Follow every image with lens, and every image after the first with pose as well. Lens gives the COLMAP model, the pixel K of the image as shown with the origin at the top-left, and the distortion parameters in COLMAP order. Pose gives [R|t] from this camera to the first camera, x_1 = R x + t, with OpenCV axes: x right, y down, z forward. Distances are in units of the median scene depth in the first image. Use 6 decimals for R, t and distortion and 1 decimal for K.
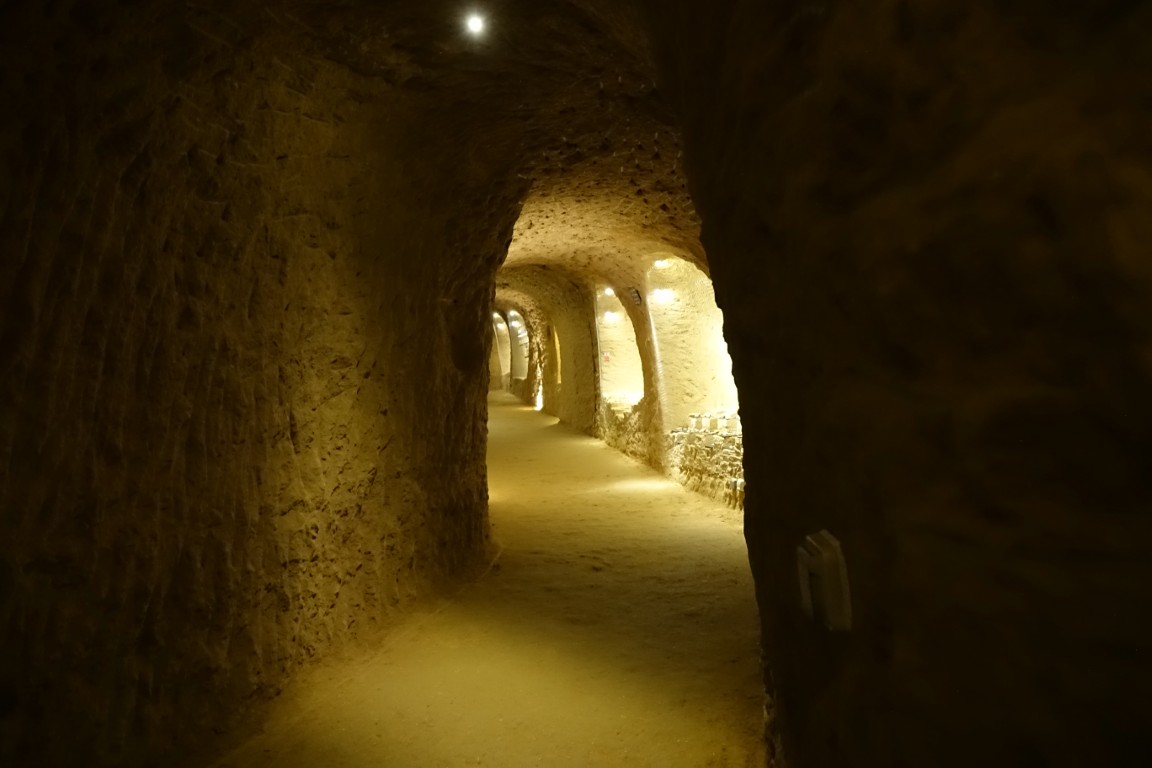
lens RADIAL K [[798.5, 0, 576.0], [0, 798.5, 382.3], [0, 0, 1]] dist [-0.000722, -0.000026]
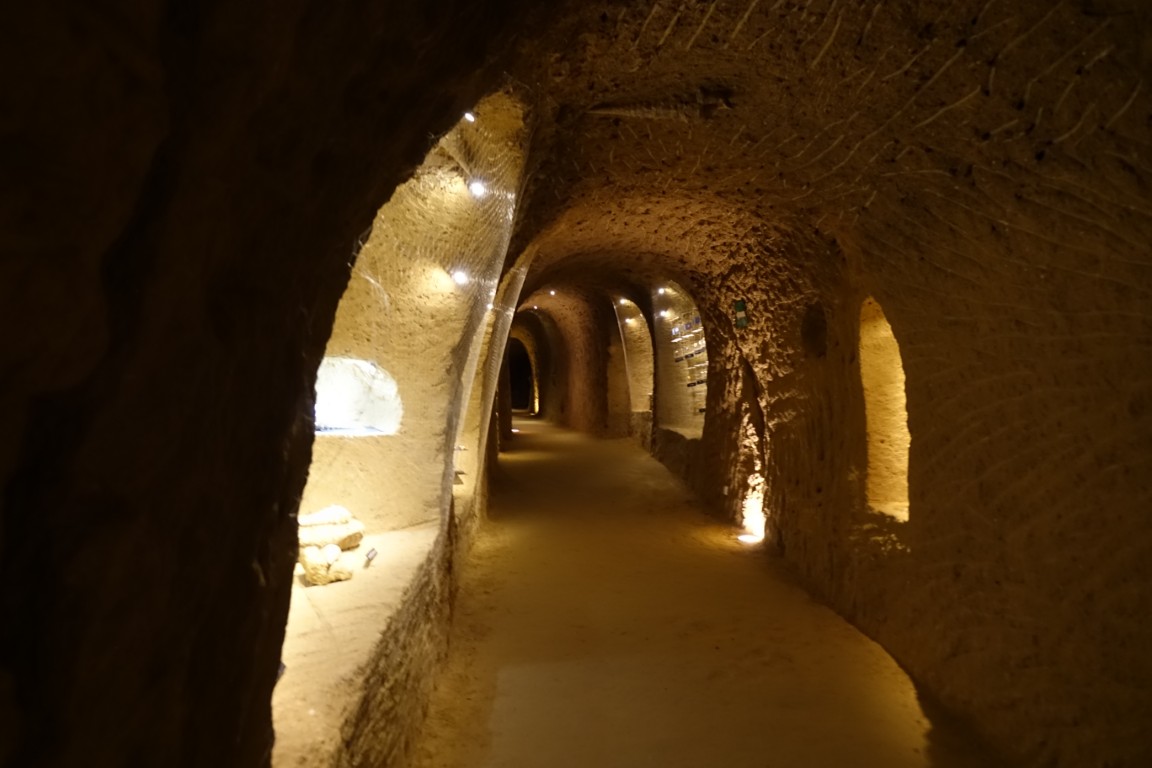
lens RADIAL K [[798.5, 0, 576.3], [0, 798.5, 383.6], [0, 0, 1]] dist [-0.000722, -0.000026]
pose [[0.990250, 0.006315, -0.139157, -0.071109], [-0.006749, 0.999974, -0.002648, -0.034304], [0.139136, 0.003561, 0.990267, 0.588320]]
